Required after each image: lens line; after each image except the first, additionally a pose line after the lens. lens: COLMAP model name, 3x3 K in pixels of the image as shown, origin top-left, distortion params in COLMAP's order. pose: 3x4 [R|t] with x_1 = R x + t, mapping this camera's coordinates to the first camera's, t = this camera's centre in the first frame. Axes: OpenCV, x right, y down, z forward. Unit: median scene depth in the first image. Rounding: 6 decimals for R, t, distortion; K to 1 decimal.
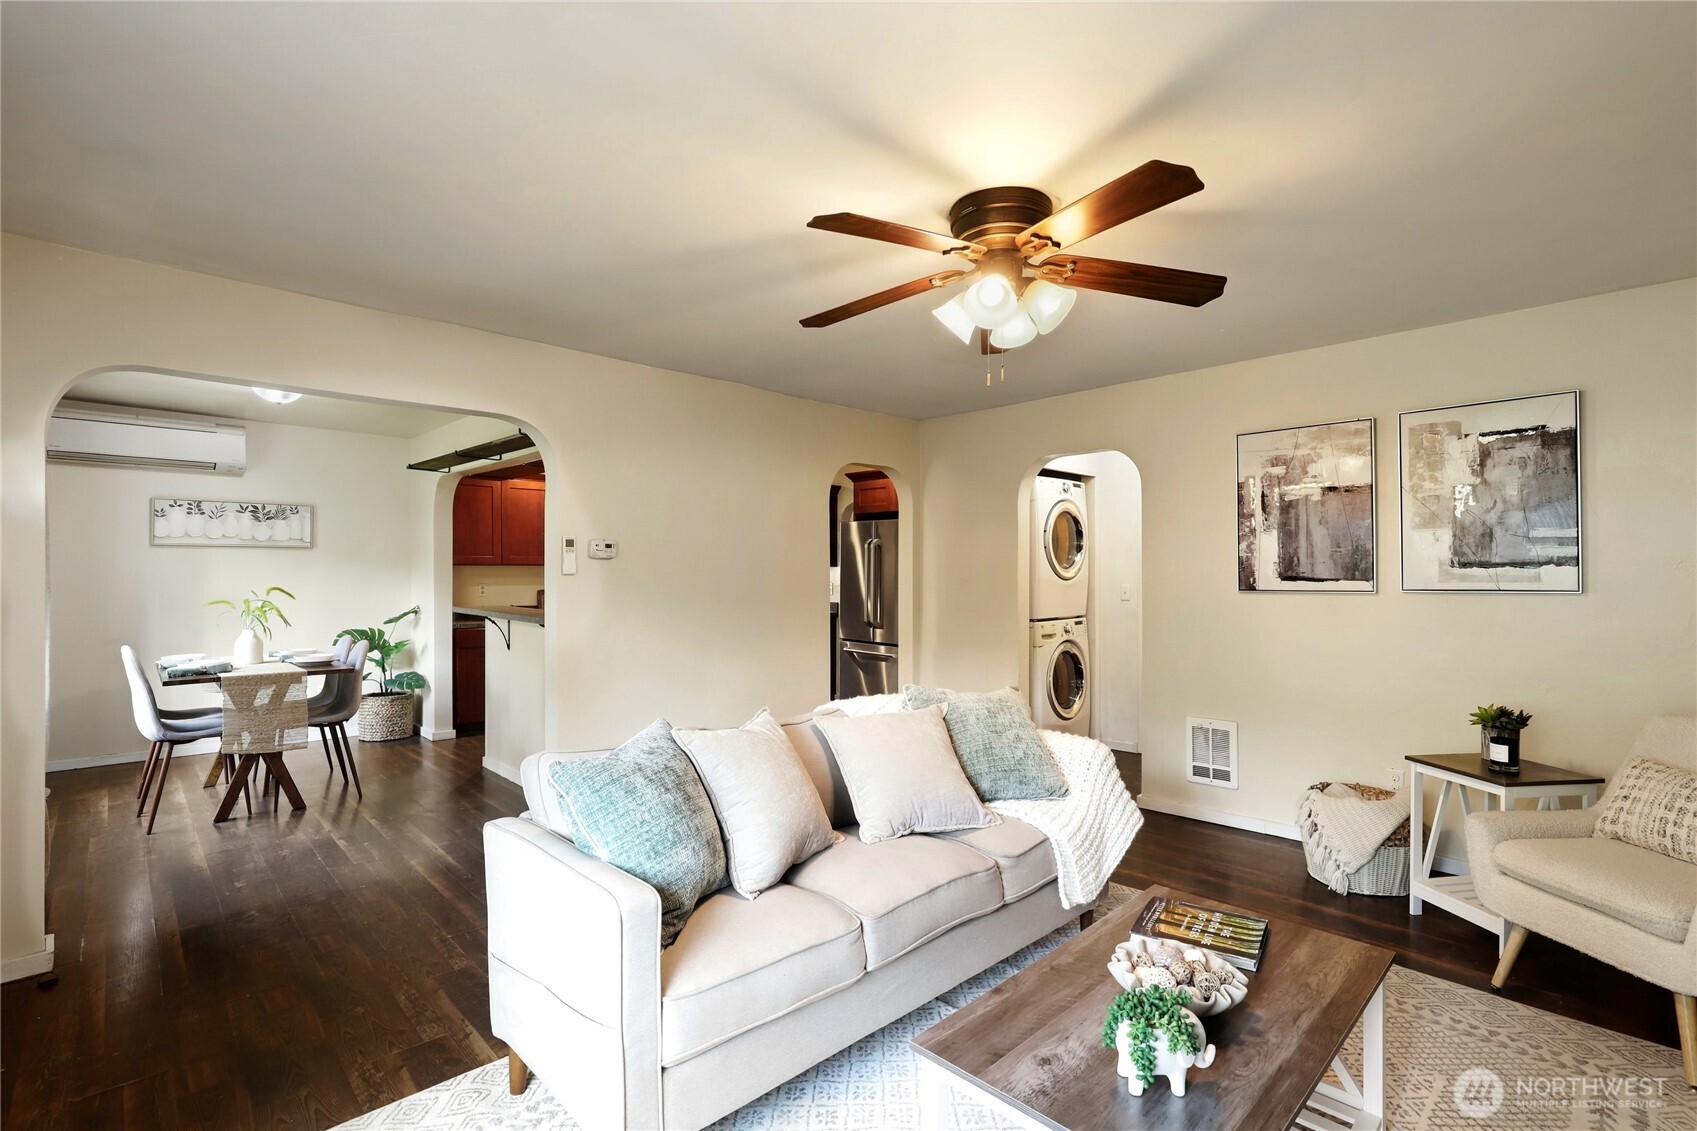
lens RADIAL K [[778.4, 0, 855.1], [0, 778.4, 566.8], [0, 0, 1]] dist [-0.015948, 0.001639]
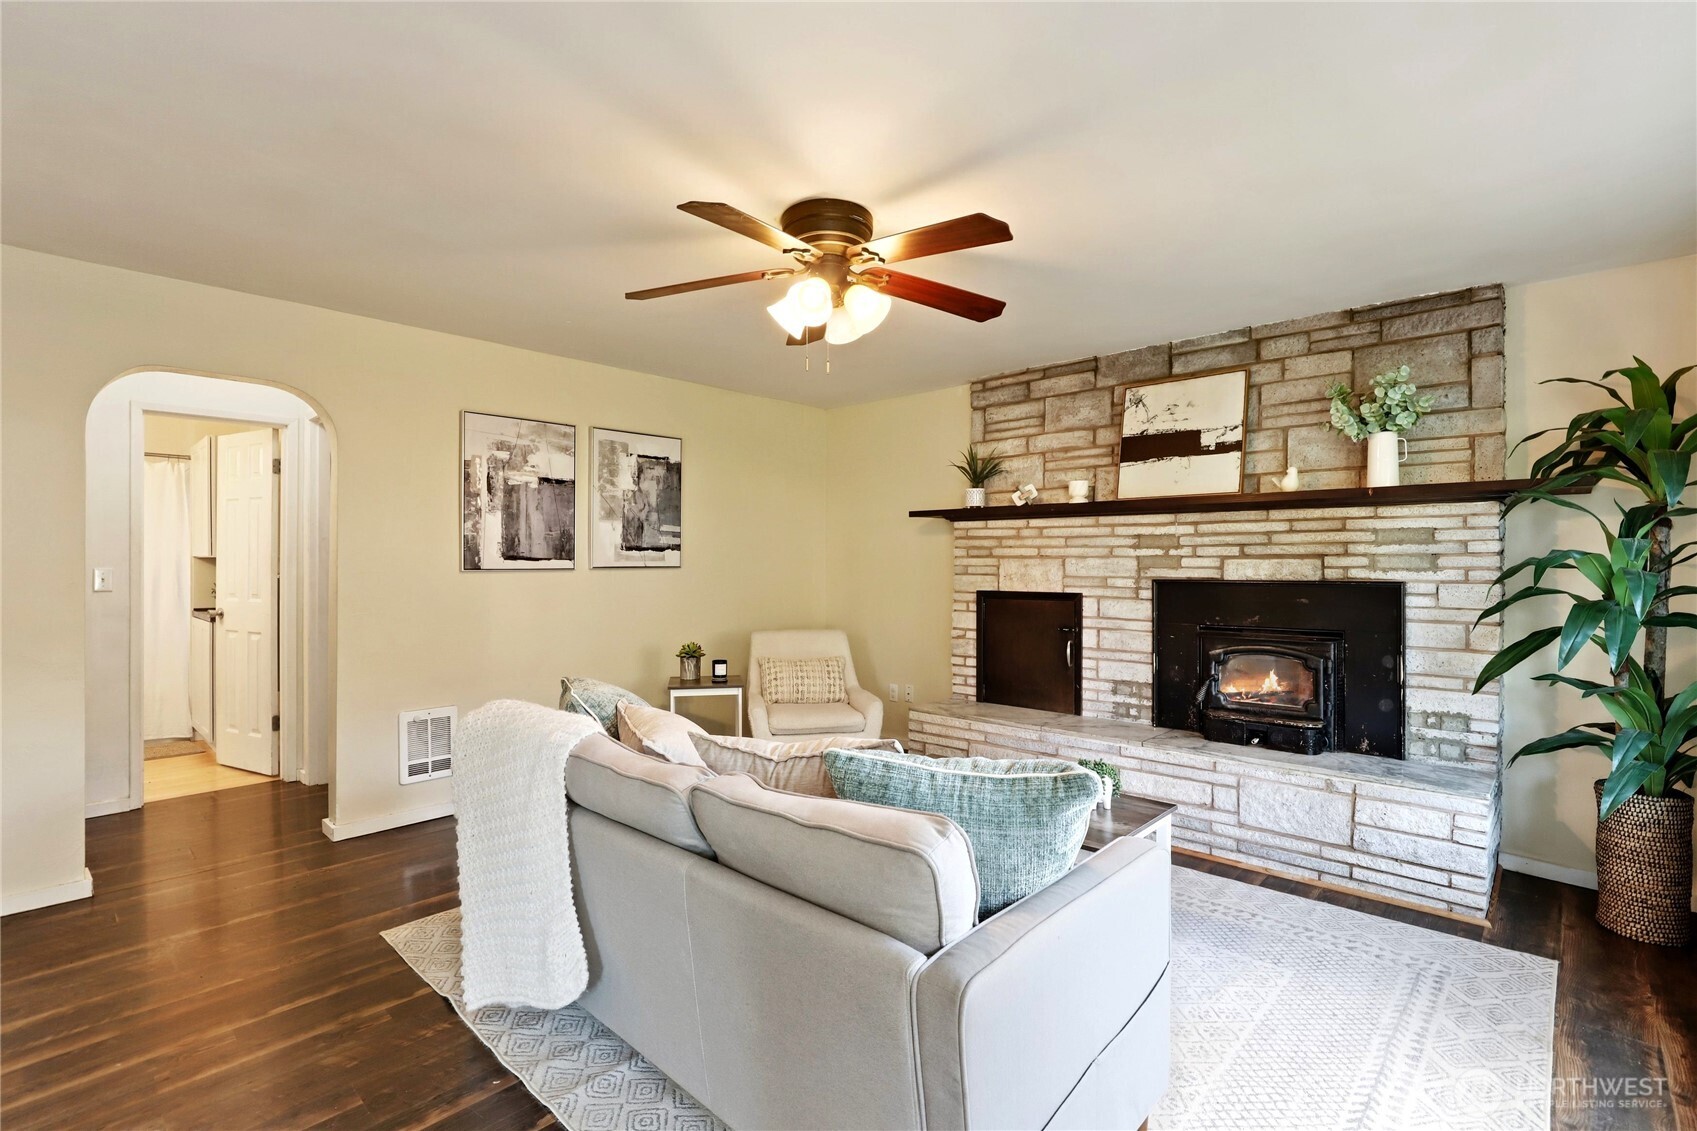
lens RADIAL K [[778.4, 0, 855.1], [0, 778.4, 566.8], [0, 0, 1]] dist [-0.015948, 0.001639]
pose [[-0.052545, -0.002400, 0.998616, -0.514254], [-0.010774, 0.999940, 0.001837, 0.019490], [-0.998560, -0.010663, -0.052567, 0.562078]]
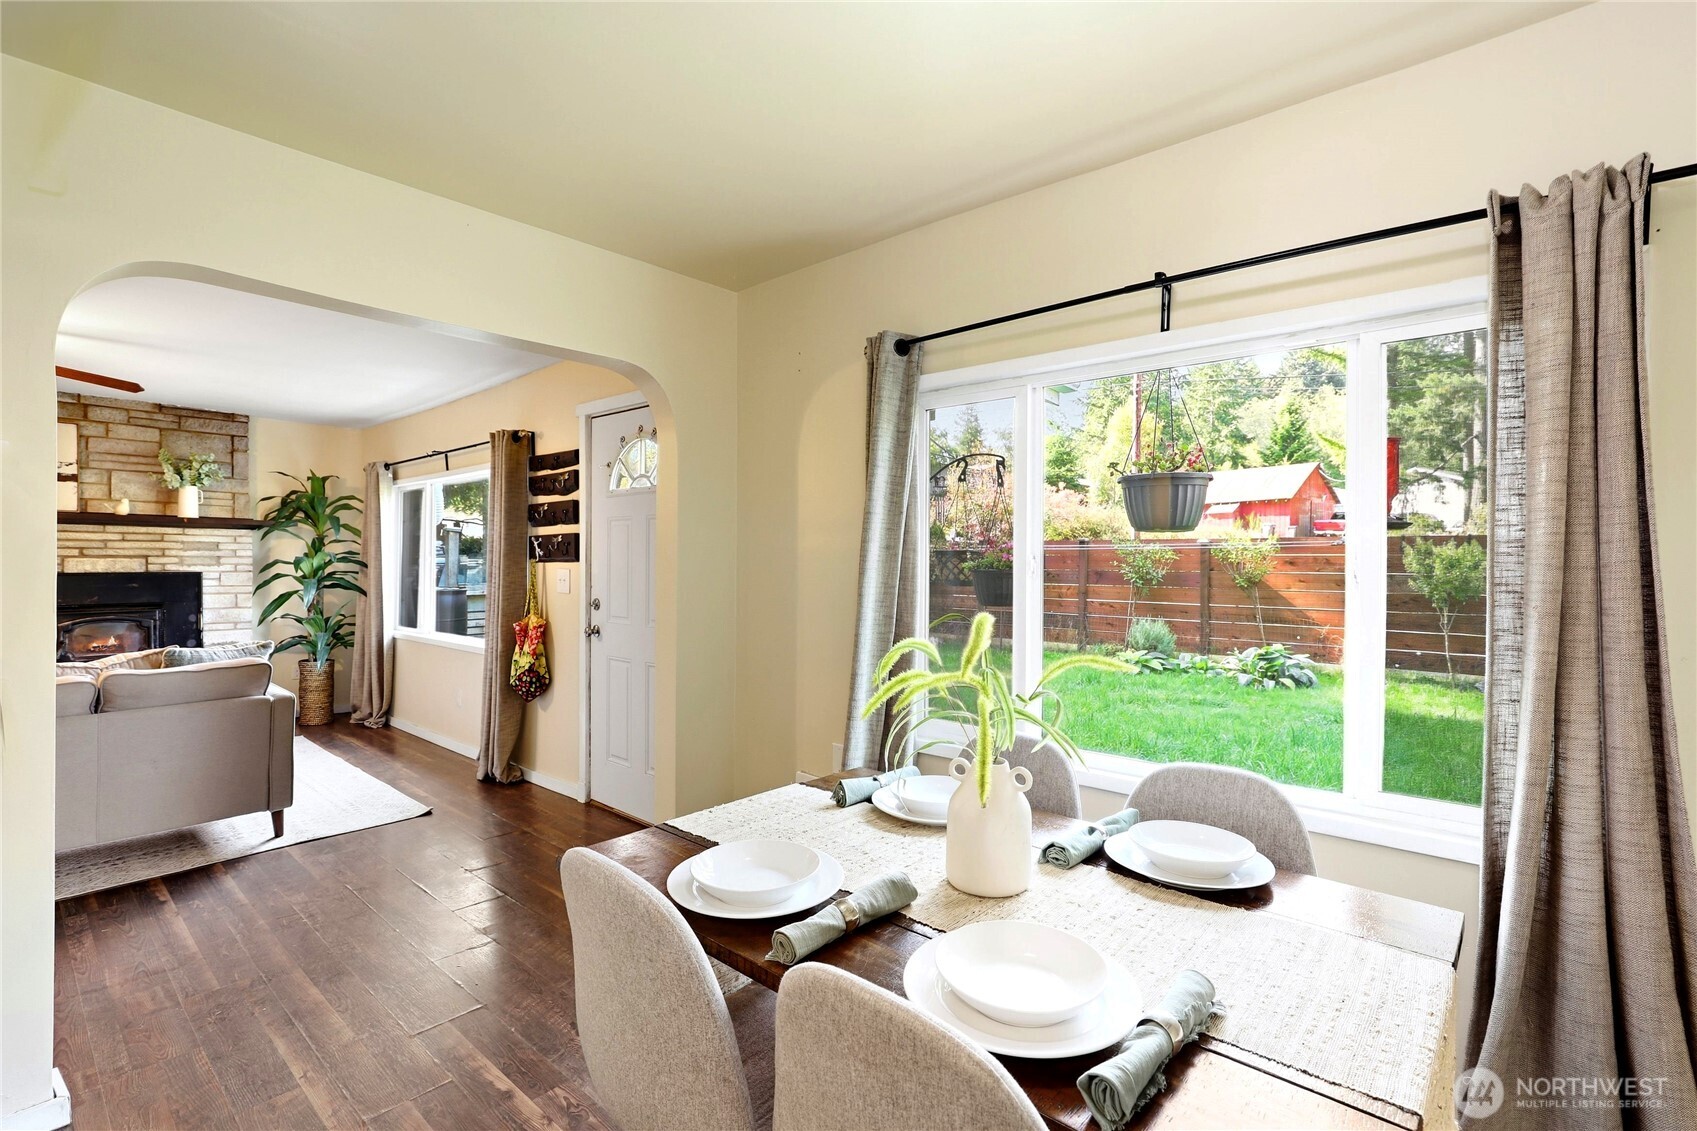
lens RADIAL K [[775.1, 0, 848.5], [0, 775.1, 565.5], [0, 0, 1]] dist [-0.023506, 0.008273]
pose [[-0.996385, -0.008386, -0.084535, -0.808129], [-0.008145, 0.999962, -0.003196, 0.013381], [0.084559, -0.002496, -0.996415, 1.452278]]
